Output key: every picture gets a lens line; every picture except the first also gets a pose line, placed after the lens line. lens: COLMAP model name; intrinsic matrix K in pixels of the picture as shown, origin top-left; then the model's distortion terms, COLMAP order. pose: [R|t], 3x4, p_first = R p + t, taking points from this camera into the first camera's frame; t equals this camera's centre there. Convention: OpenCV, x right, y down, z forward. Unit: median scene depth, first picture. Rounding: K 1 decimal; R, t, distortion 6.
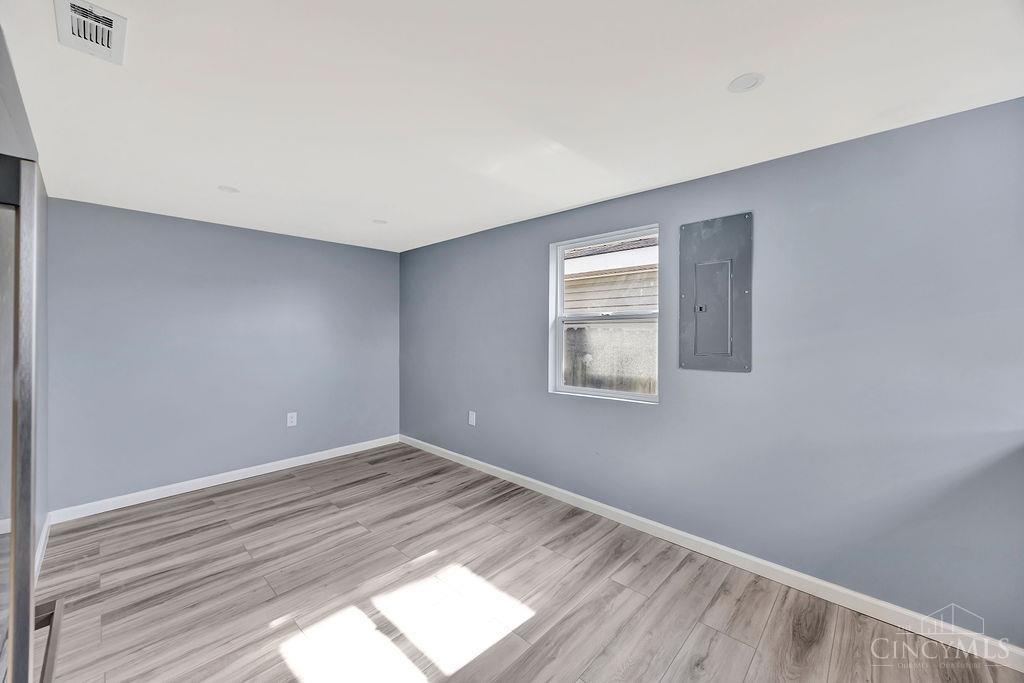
lens RADIAL K [[397.3, 0, 504.2], [0, 397.3, 335.7], [0, 0, 1]] dist [-0.001651, 0.000141]
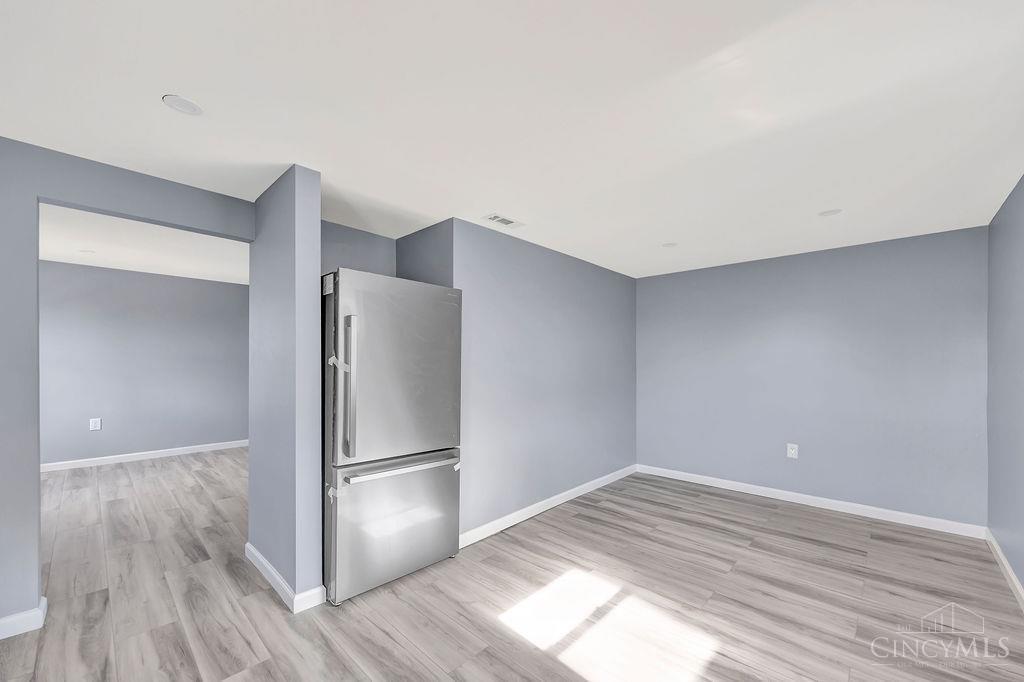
lens RADIAL K [[397.3, 0, 526.3], [0, 397.3, 356.9], [0, 0, 1]] dist [-0.001651, 0.000141]
pose [[0.023770, -0.009072, -0.999676, 0.596970], [-0.013211, 0.999869, -0.009388, 0.009418], [0.999630, 0.013430, 0.023647, 0.531005]]
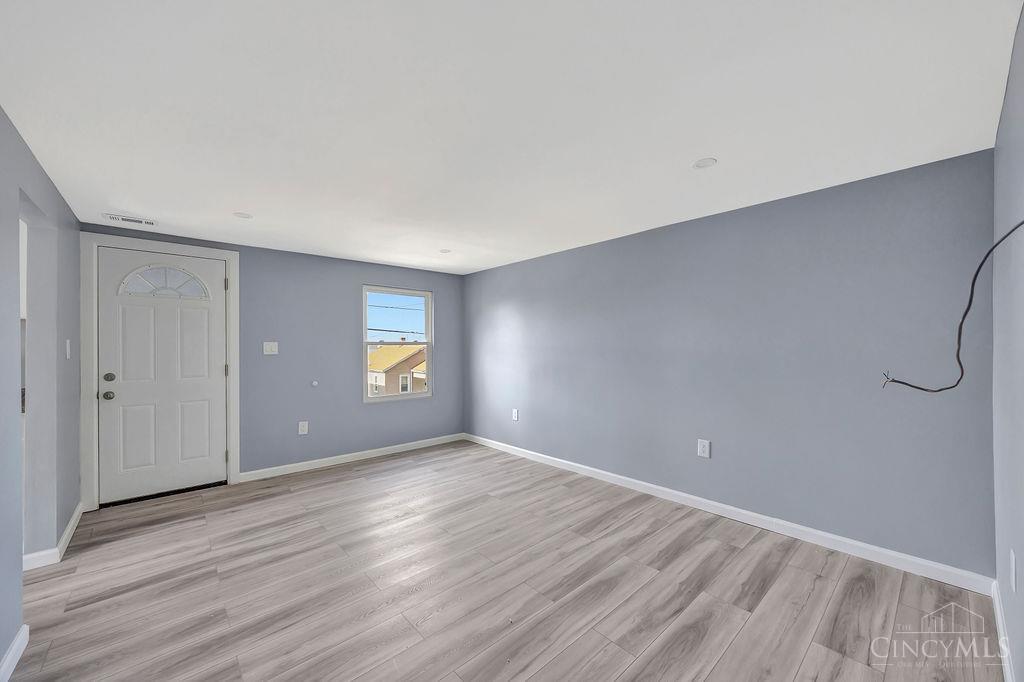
lens RADIAL K [[397.3, 0, 504.6], [0, 397.3, 344.1], [0, 0, 1]] dist [-0.001651, 0.000141]
pose [[-0.995115, 0.007697, 0.098419, -1.348700], [0.008249, 0.999952, 0.005197, 0.000726], [-0.098375, 0.005983, -0.995131, 0.446972]]
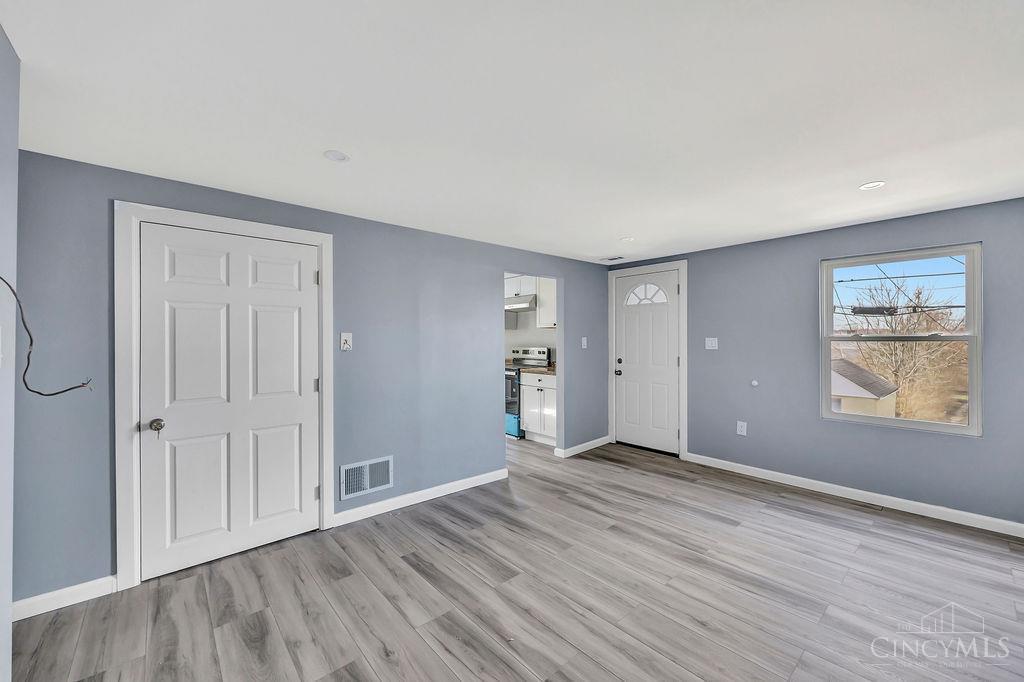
lens RADIAL K [[397.3, 0, 521.8], [0, 397.3, 342.6], [0, 0, 1]] dist [-0.001651, 0.000141]
pose [[0.078543, -0.006817, 0.996887, -1.952855], [0.007894, 0.999950, 0.006216, -0.004936], [-0.996879, 0.007382, 0.078593, -0.339425]]
